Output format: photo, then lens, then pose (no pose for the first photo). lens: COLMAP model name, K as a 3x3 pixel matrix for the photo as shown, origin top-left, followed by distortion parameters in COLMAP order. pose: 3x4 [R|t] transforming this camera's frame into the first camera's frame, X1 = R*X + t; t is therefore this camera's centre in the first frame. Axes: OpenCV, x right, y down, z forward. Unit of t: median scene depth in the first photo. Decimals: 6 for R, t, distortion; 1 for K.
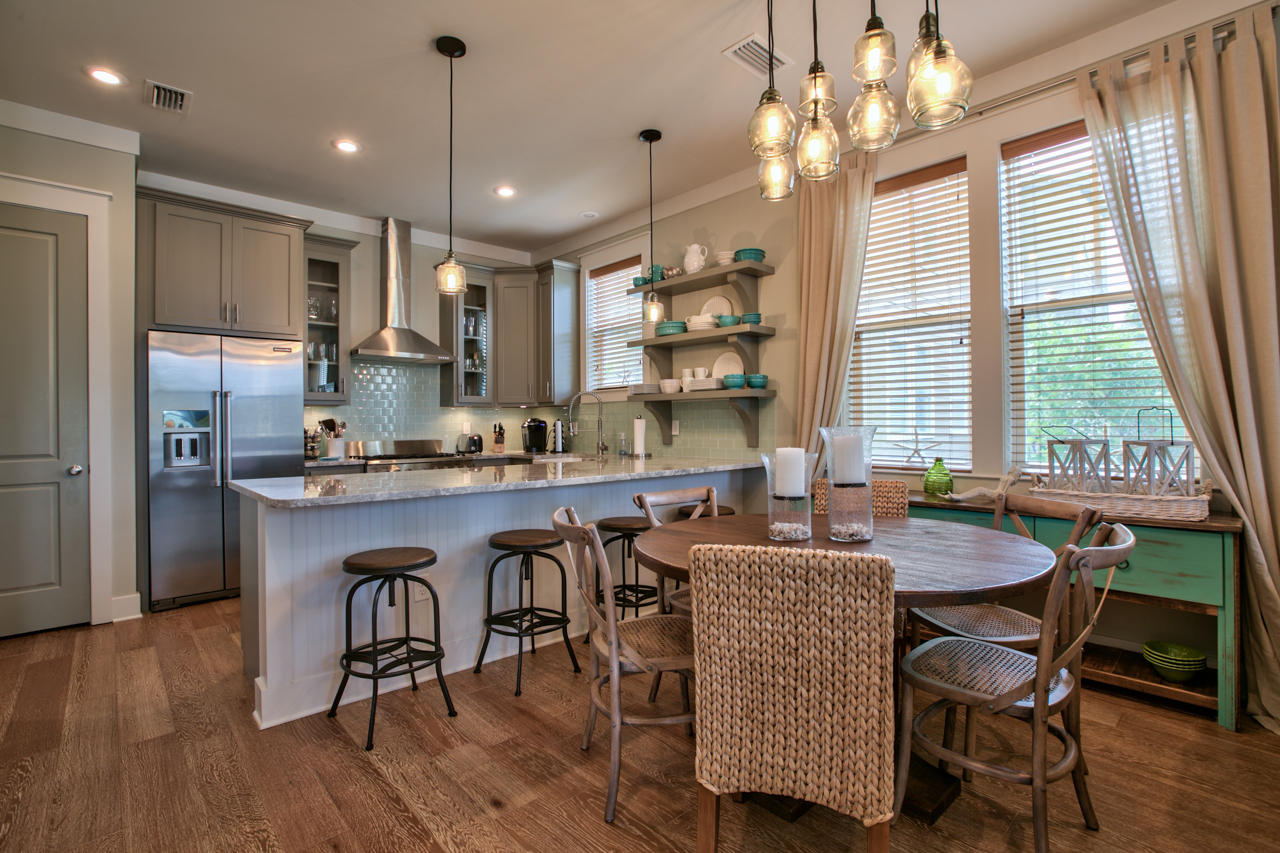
lens RADIAL K [[587.6, 0, 639.9], [0, 587.6, 421.2], [0, 0, 1]] dist [-0.045086, 0.014304]
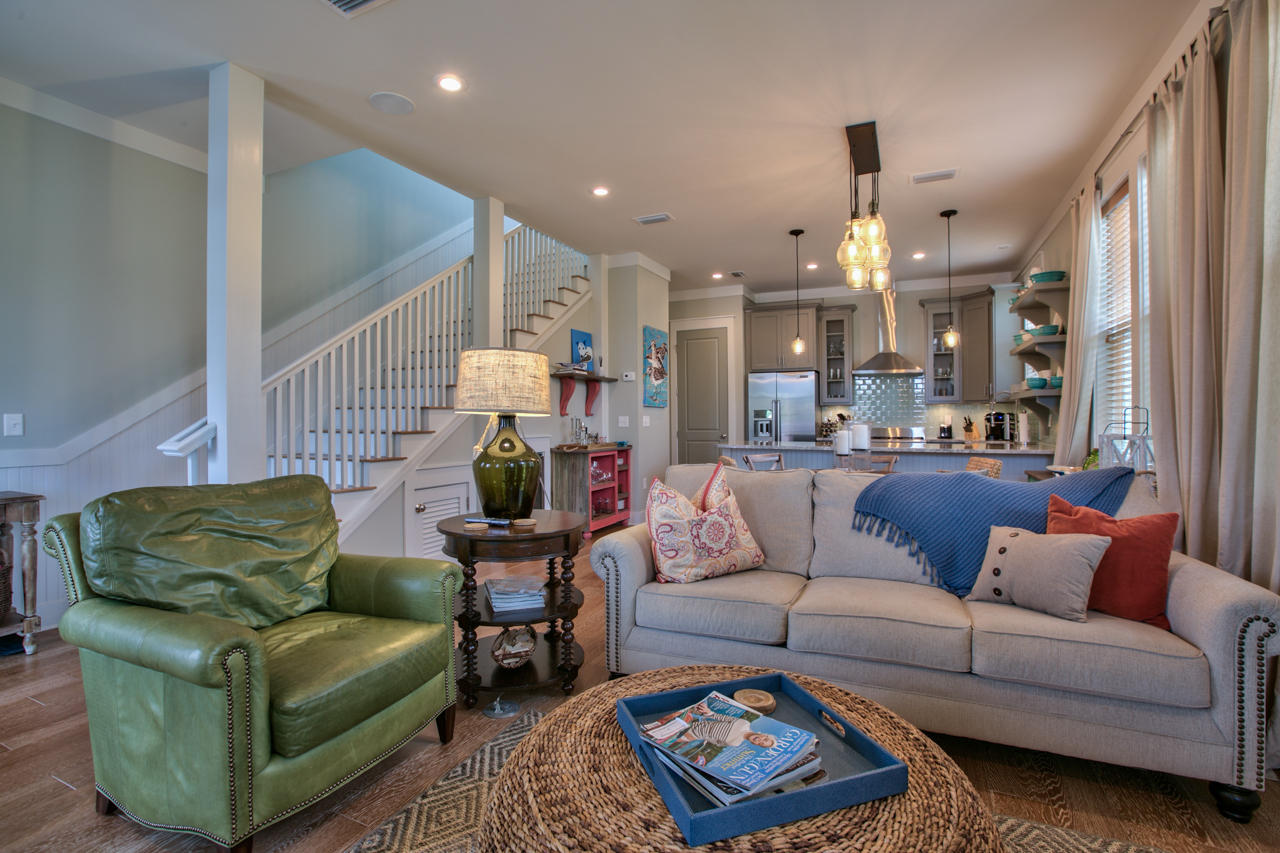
lens RADIAL K [[587.6, 0, 634.1], [0, 587.6, 422.4], [0, 0, 1]] dist [-0.045086, 0.014304]
pose [[0.376121, 0.011679, -0.926497, 0.925144], [0.003800, 0.999893, 0.014147, -0.006056], [0.926563, -0.008841, 0.376036, -0.215127]]
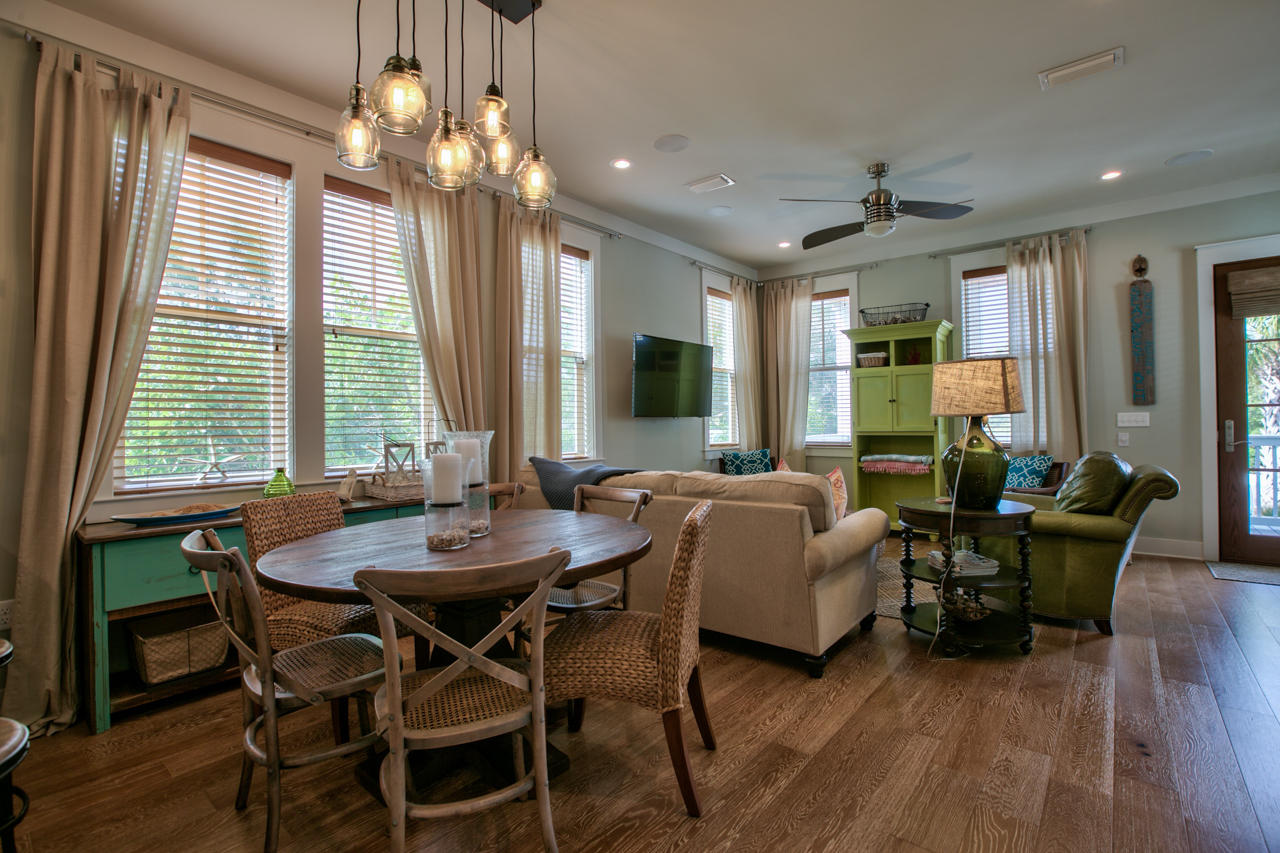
lens RADIAL K [[587.6, 0, 635.8], [0, 587.6, 423.2], [0, 0, 1]] dist [-0.045086, 0.014304]
pose [[-0.119704, 0.010015, 0.992759, -0.375199], [0.012953, 0.999880, -0.008525, 0.003295], [-0.992725, 0.011838, -0.119819, 0.402916]]
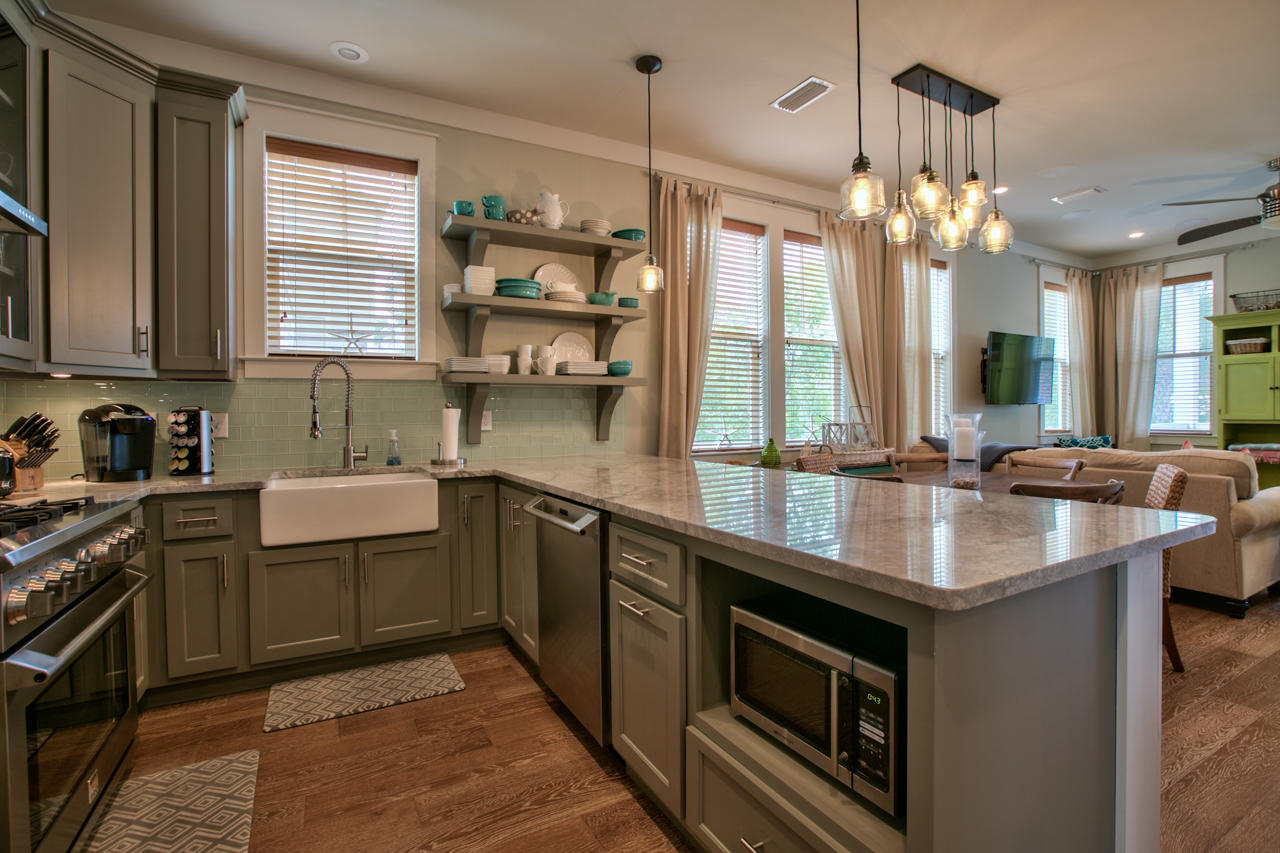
lens RADIAL K [[587.6, 0, 634.1], [0, 587.6, 421.4], [0, 0, 1]] dist [-0.045086, 0.014304]
pose [[0.248520, -0.007194, 0.968600, -0.698679], [0.003393, 0.999973, 0.006556, 0.008774], [-0.968621, 0.001657, 0.248538, 0.728111]]
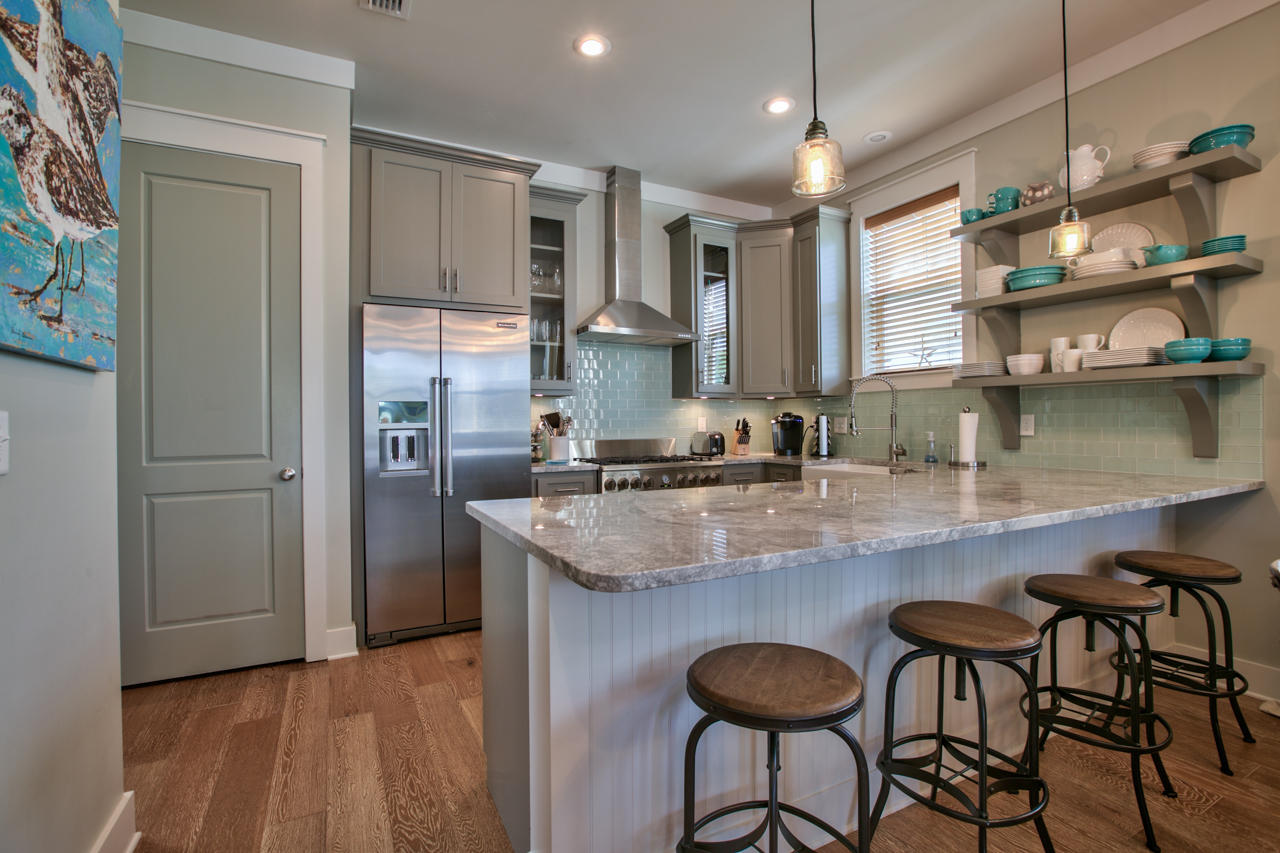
lens RADIAL K [[587.6, 0, 642.5], [0, 587.6, 421.4], [0, 0, 1]] dist [-0.045086, 0.014304]
pose [[0.965968, 0.002553, -0.258649, -0.228207], [-0.000980, 0.999980, 0.006214, 0.003091], [0.258660, -0.005749, 0.965951, 0.265058]]
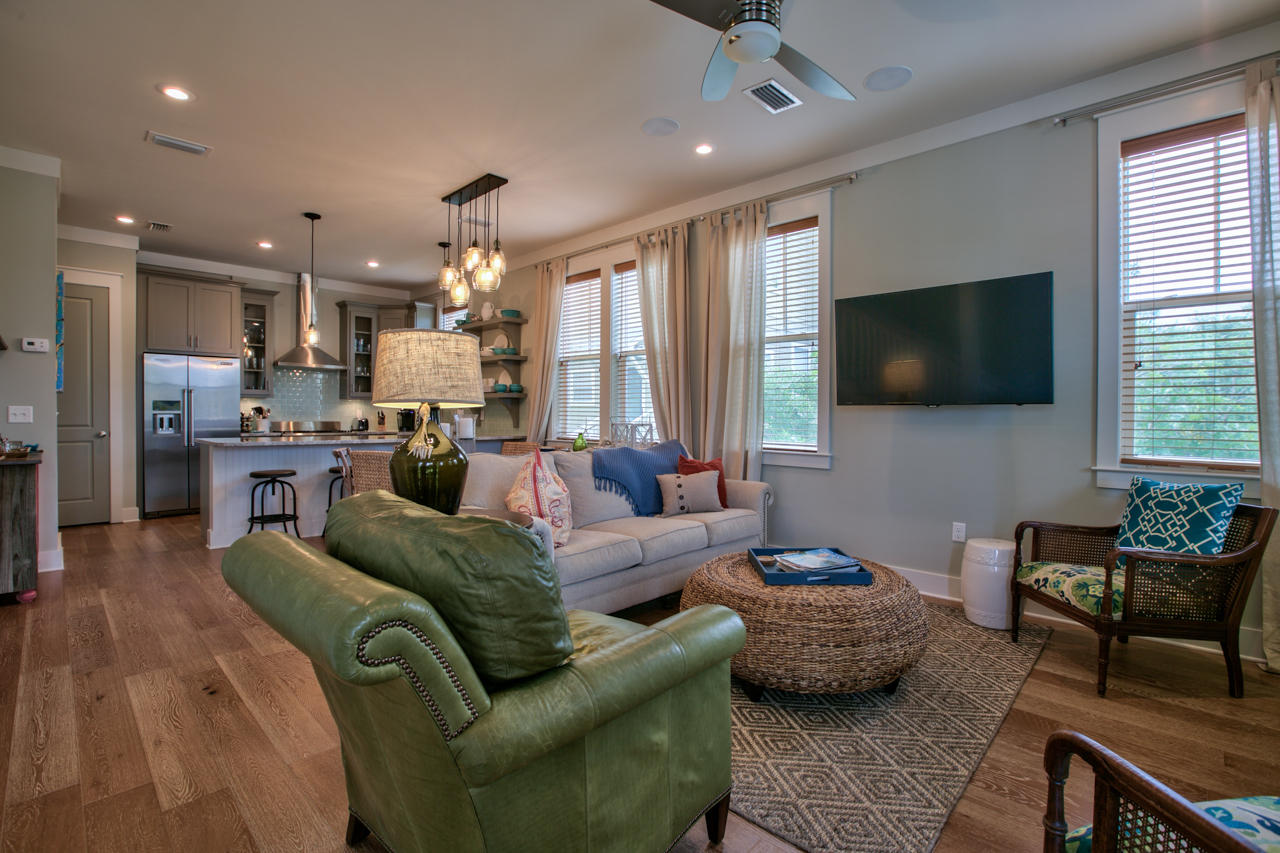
lens RADIAL K [[587.6, 0, 639.6], [0, 587.6, 421.9], [0, 0, 1]] dist [-0.045086, 0.014304]
pose [[0.998540, 0.014339, 0.052072, 0.458567], [-0.015160, 0.999766, 0.015415, -0.002757], [-0.051838, -0.016182, 0.998524, -0.678514]]
